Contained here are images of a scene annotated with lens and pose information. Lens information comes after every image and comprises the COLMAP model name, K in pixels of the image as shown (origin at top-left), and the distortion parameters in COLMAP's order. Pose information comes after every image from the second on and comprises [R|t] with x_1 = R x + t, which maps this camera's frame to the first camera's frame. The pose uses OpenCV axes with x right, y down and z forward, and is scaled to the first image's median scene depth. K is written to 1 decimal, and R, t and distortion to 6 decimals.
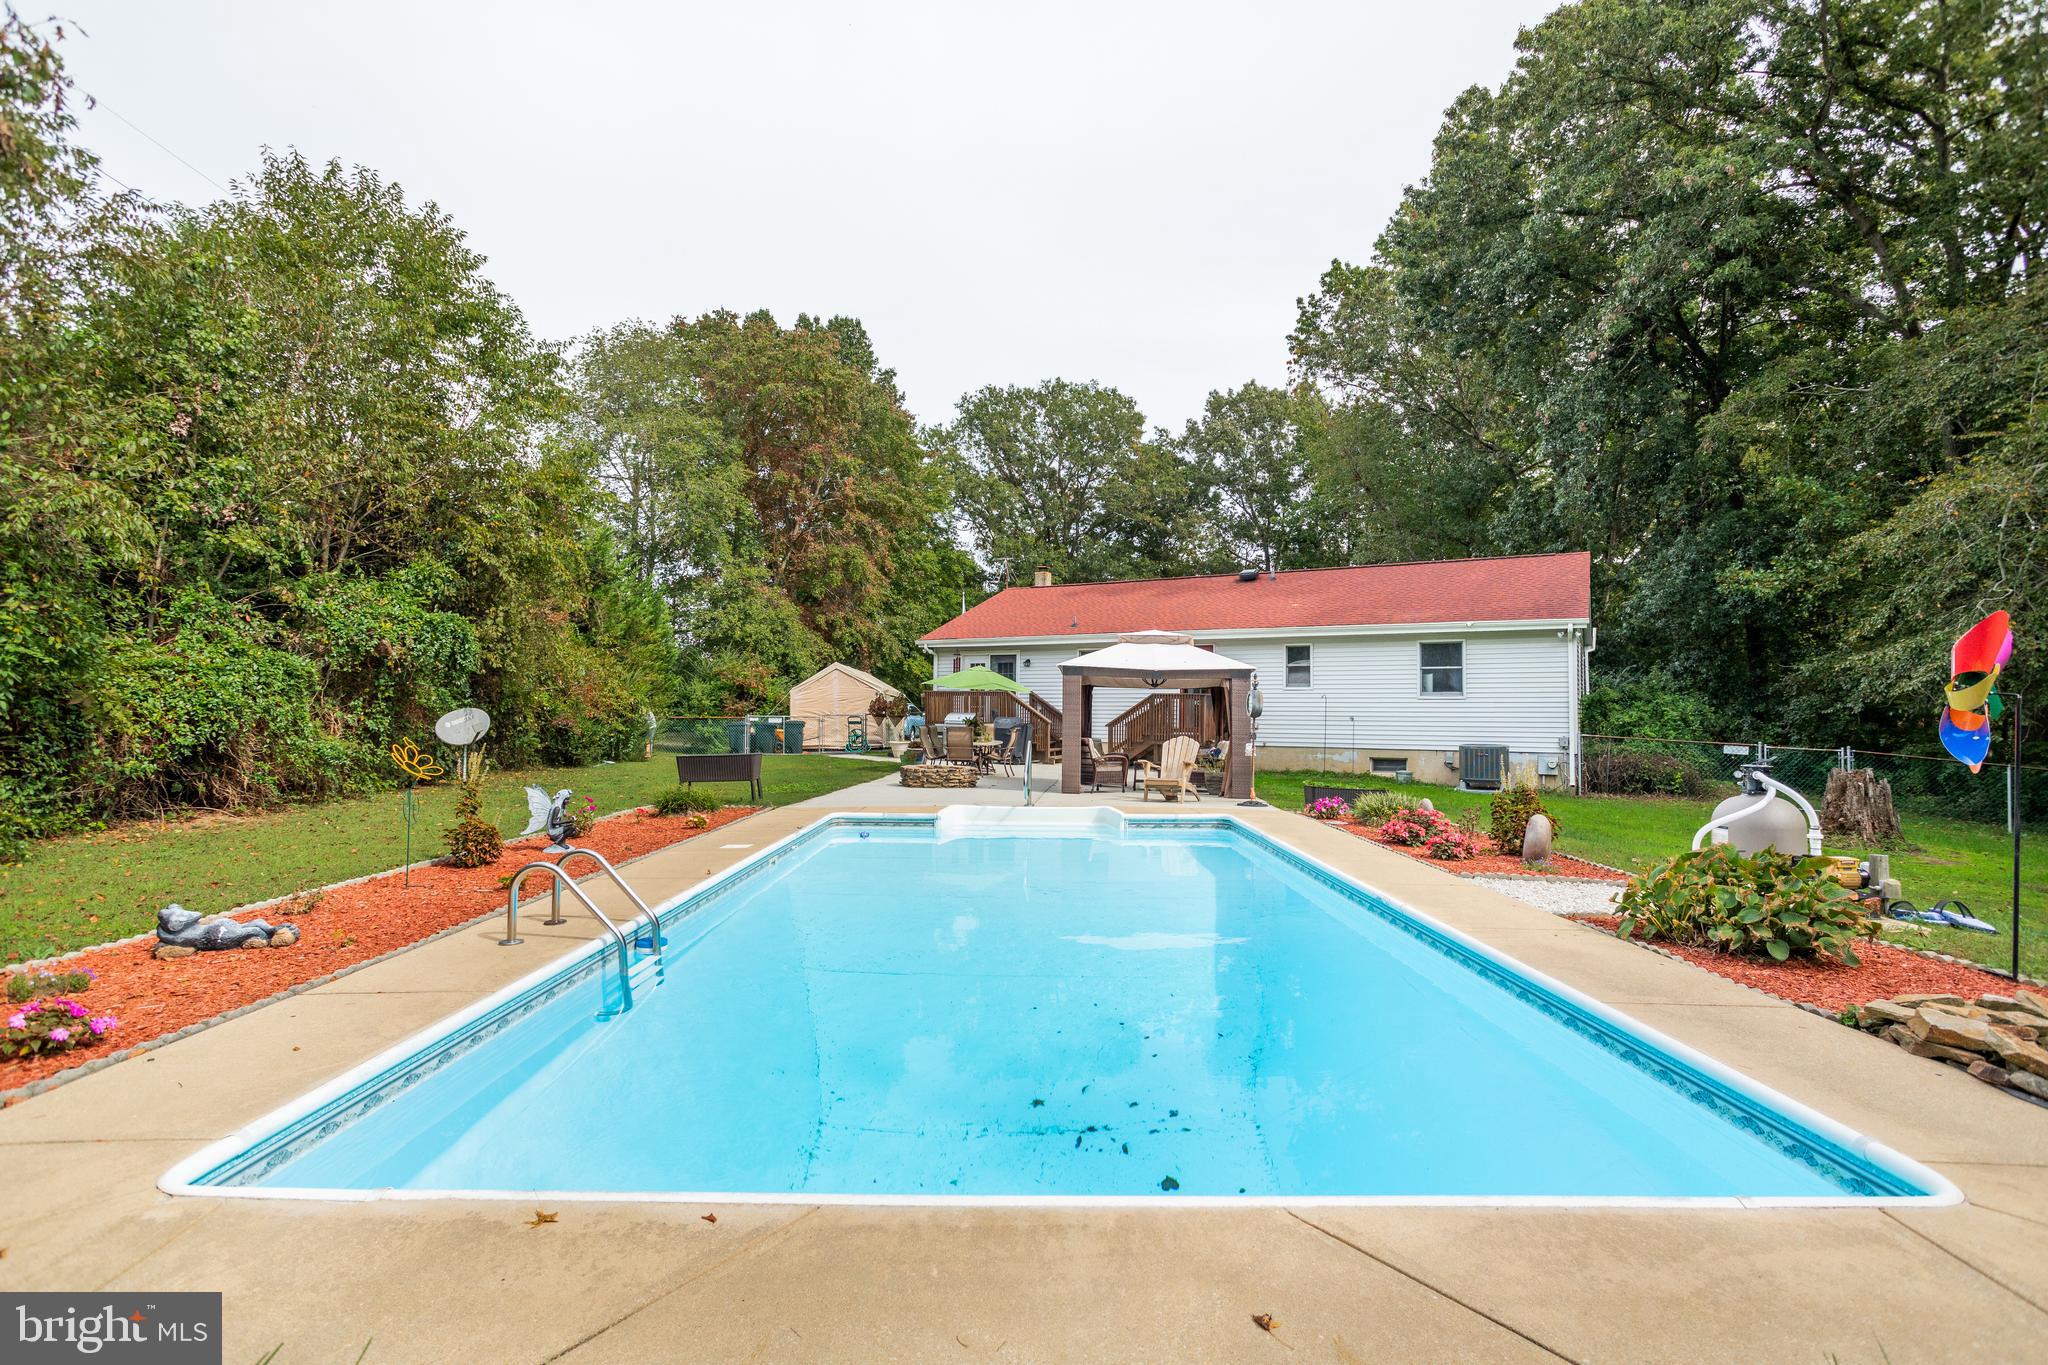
lens RADIAL K [[990.1, 0, 1023.7], [0, 990.1, 685.4], [0, 0, 1]] dist [-0.024162, 0.008390]
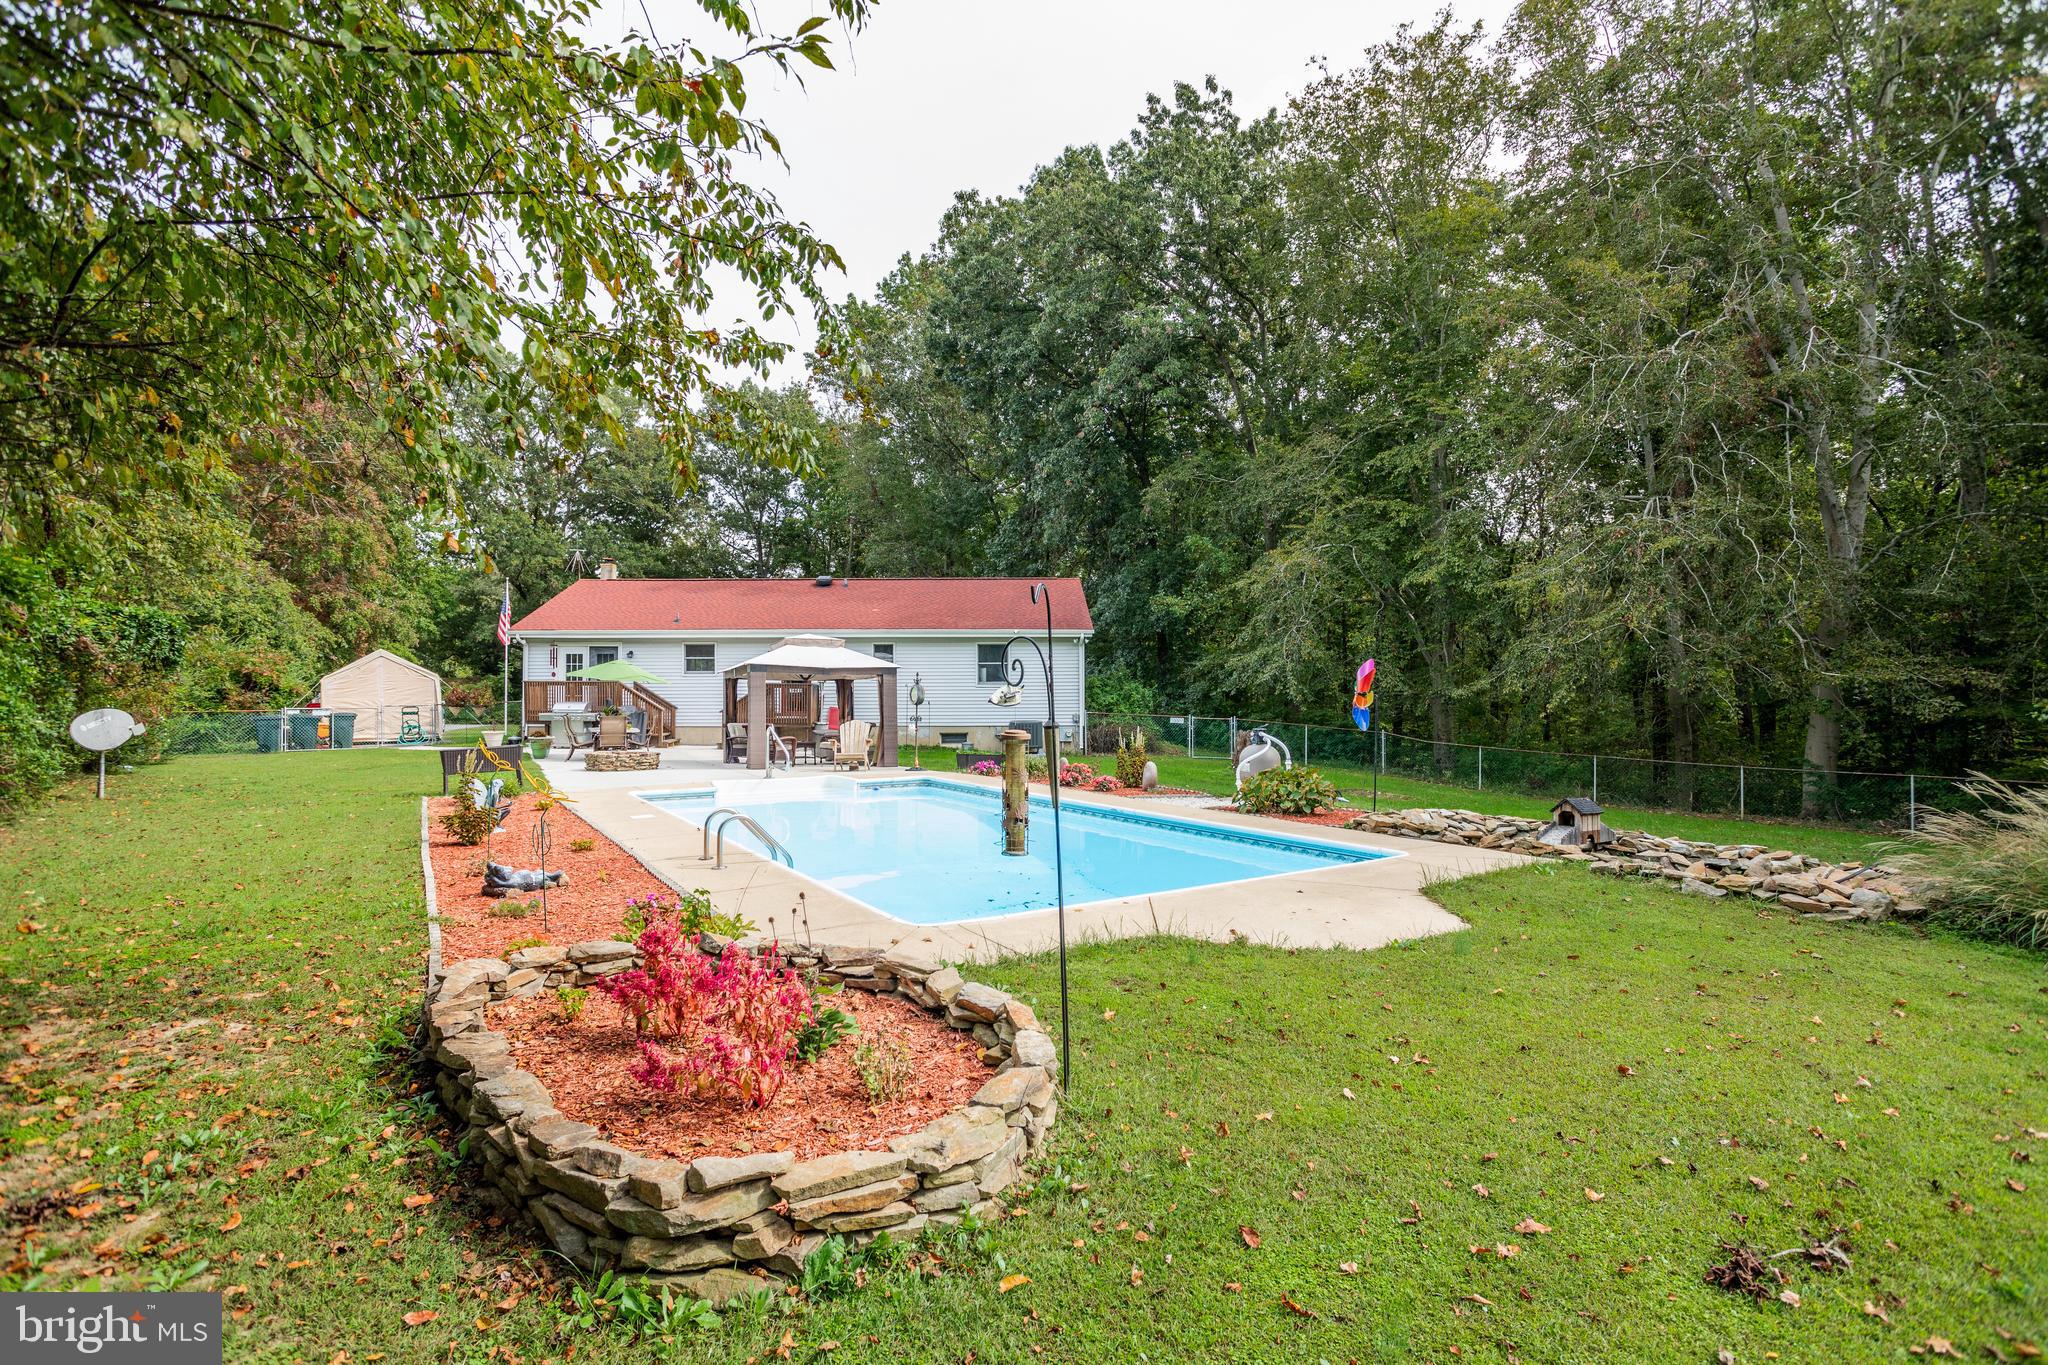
lens RADIAL K [[990.1, 0, 1019.5], [0, 990.1, 686.4], [0, 0, 1]] dist [-0.024162, 0.008390]
pose [[0.846370, -0.007075, 0.532548, -0.245665], [-0.004368, 0.999786, 0.020226, -0.013719], [-0.532577, -0.019445, 0.846158, -0.138917]]
